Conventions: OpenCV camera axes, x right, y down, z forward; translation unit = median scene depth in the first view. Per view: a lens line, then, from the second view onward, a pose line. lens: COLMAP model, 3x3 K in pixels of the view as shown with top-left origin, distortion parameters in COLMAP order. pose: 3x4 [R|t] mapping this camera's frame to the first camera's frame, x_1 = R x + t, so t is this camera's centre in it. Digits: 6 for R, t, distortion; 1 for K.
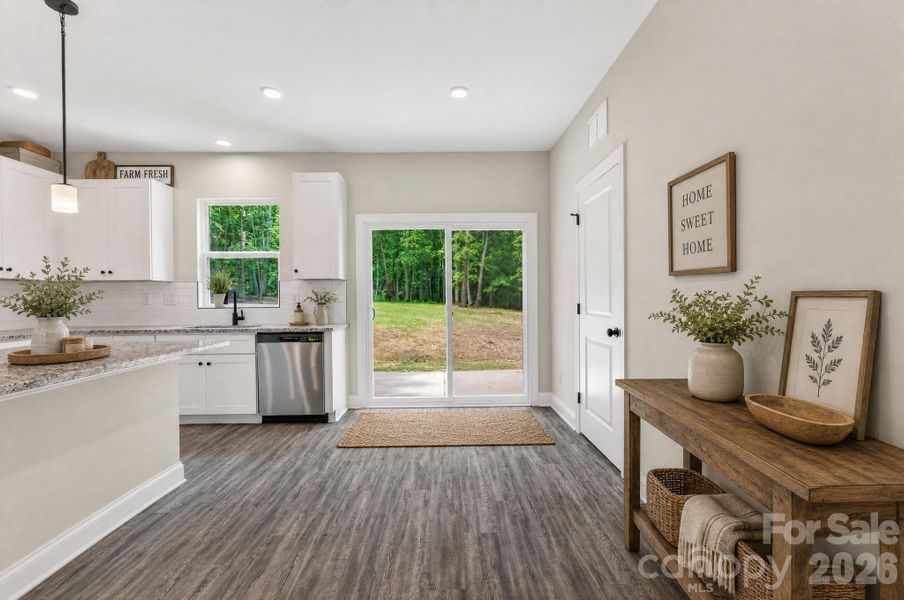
lens RADIAL K [[435.2, 0, 450.0], [0, 435.2, 302.9], [0, 0, 1]] dist [0.015918, -0.000014]
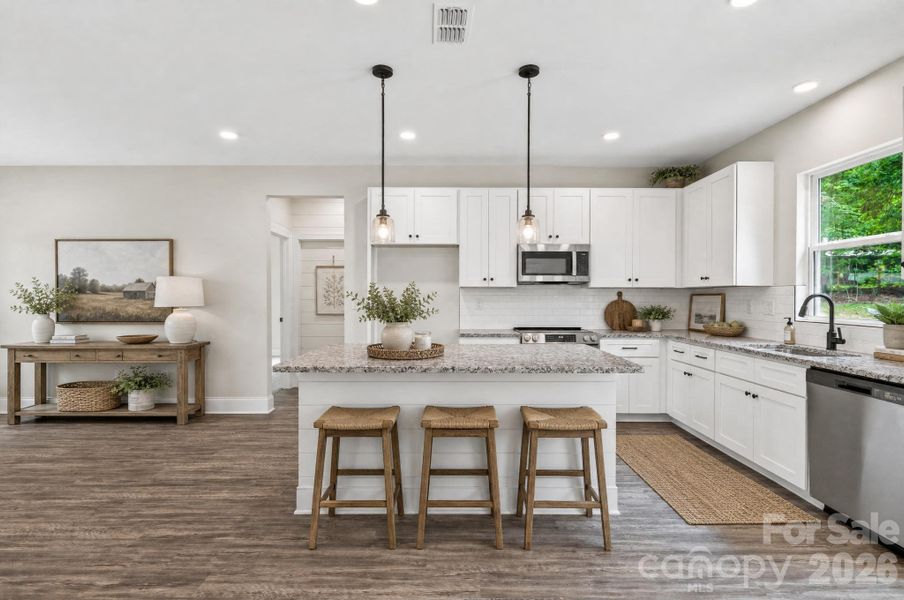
lens RADIAL K [[435.2, 0, 450.0], [0, 435.2, 302.9], [0, 0, 1]] dist [0.015918, -0.000014]
pose [[-0.011287, 0.022044, -0.999693, 0.197550], [-0.013206, 0.999666, 0.022193, -0.030035], [0.999849, 0.013452, -0.010992, 0.456561]]
